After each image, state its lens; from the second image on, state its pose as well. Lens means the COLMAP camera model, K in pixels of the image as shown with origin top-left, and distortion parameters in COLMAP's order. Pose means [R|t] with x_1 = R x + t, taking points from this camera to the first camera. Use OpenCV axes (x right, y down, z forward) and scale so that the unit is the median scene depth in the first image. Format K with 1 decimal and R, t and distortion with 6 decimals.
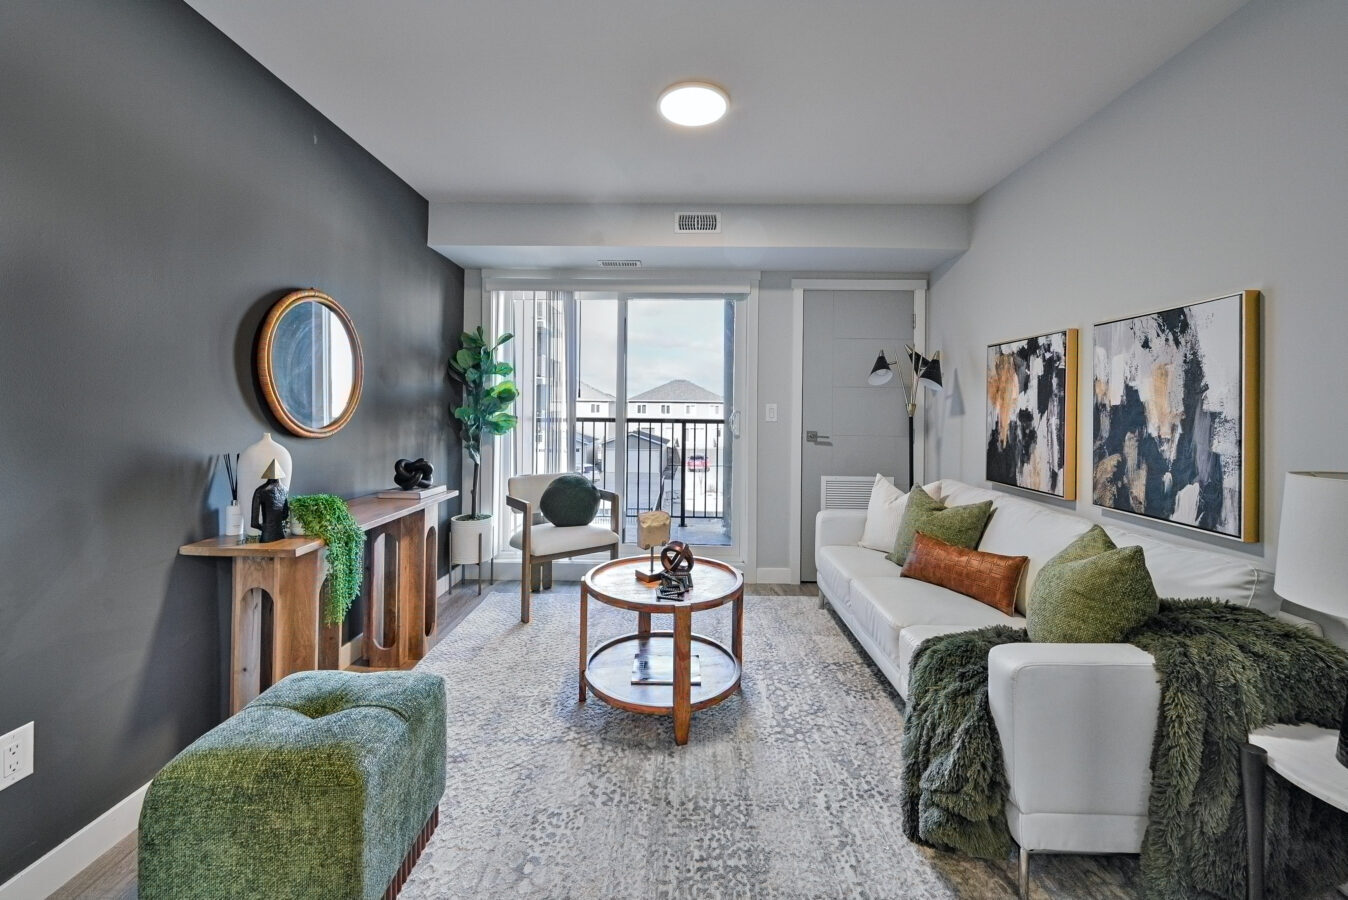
lens RADIAL K [[520.4, 0, 673.9], [0, 520.4, 408.5], [0, 0, 1]] dist [0.000819, -0.000167]
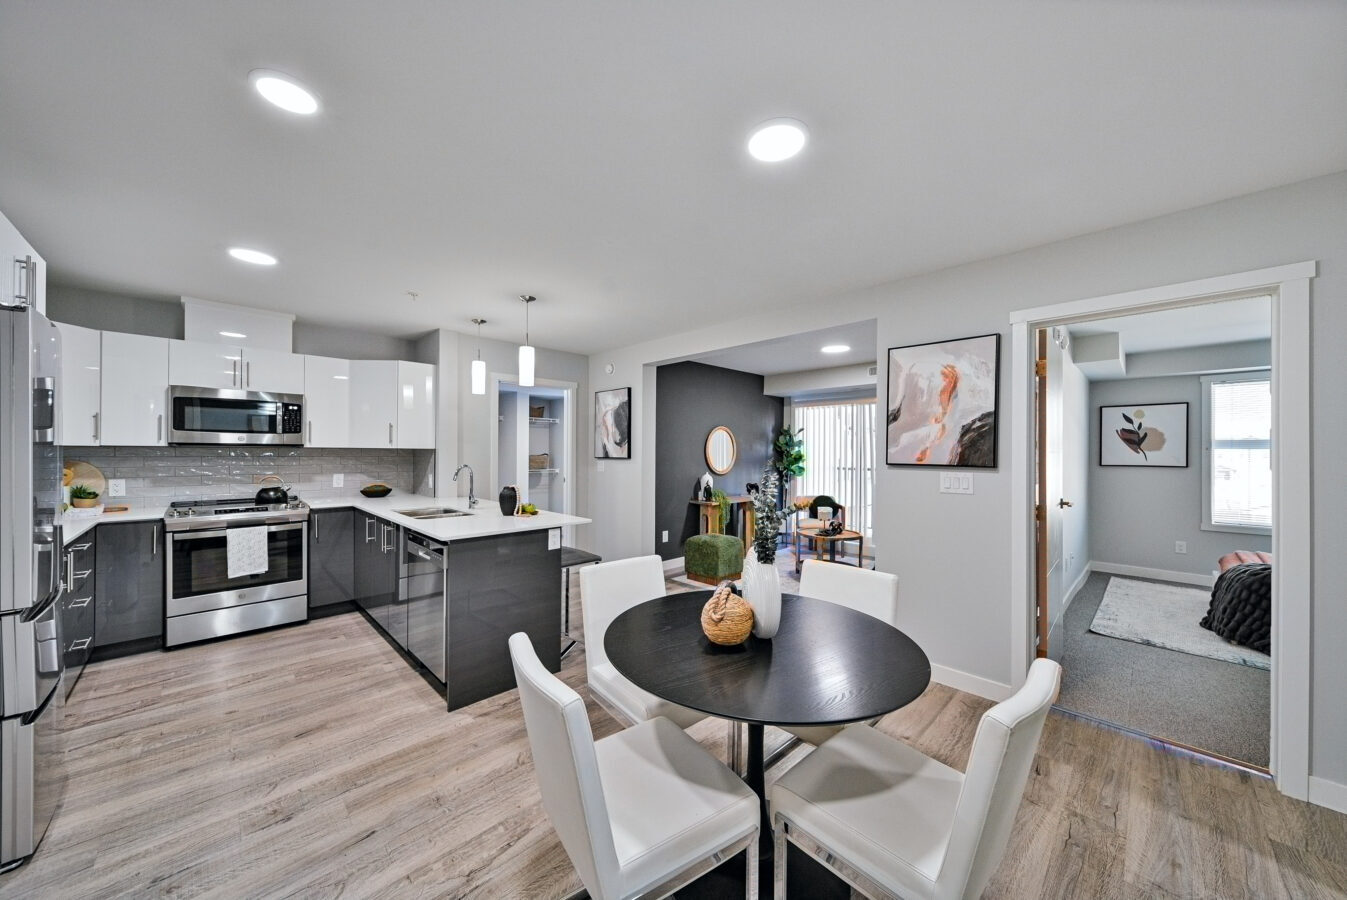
lens RADIAL K [[470.9, 0, 672.5], [0, 470.9, 451.9], [0, 0, 1]] dist [0.000935, -0.000495]
pose [[0.712527, -0.003593, -0.701636, 1.089976], [0.001855, 0.999993, -0.003237, -0.066543], [0.701642, 0.001005, 0.712528, -1.218425]]
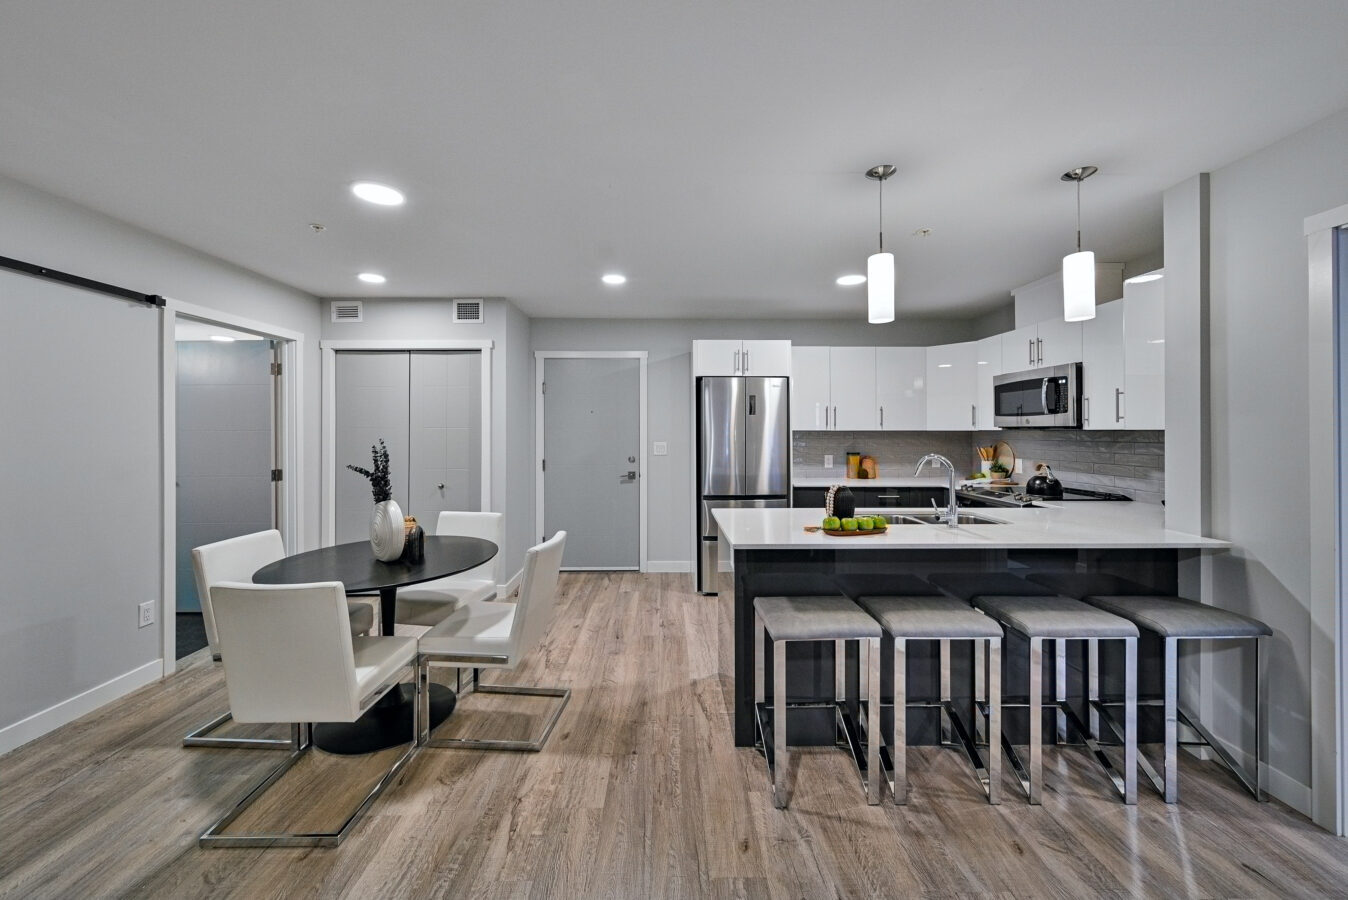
lens RADIAL K [[503.1, 0, 672.6], [0, 503.1, 429.5], [0, 0, 1]] dist [0.000952, -0.000131]
pose [[-0.999662, -0.008340, -0.024619, 0.059580], [-0.008163, 0.999940, -0.007288, -0.072277], [0.024679, -0.007085, -0.999670, 0.550220]]
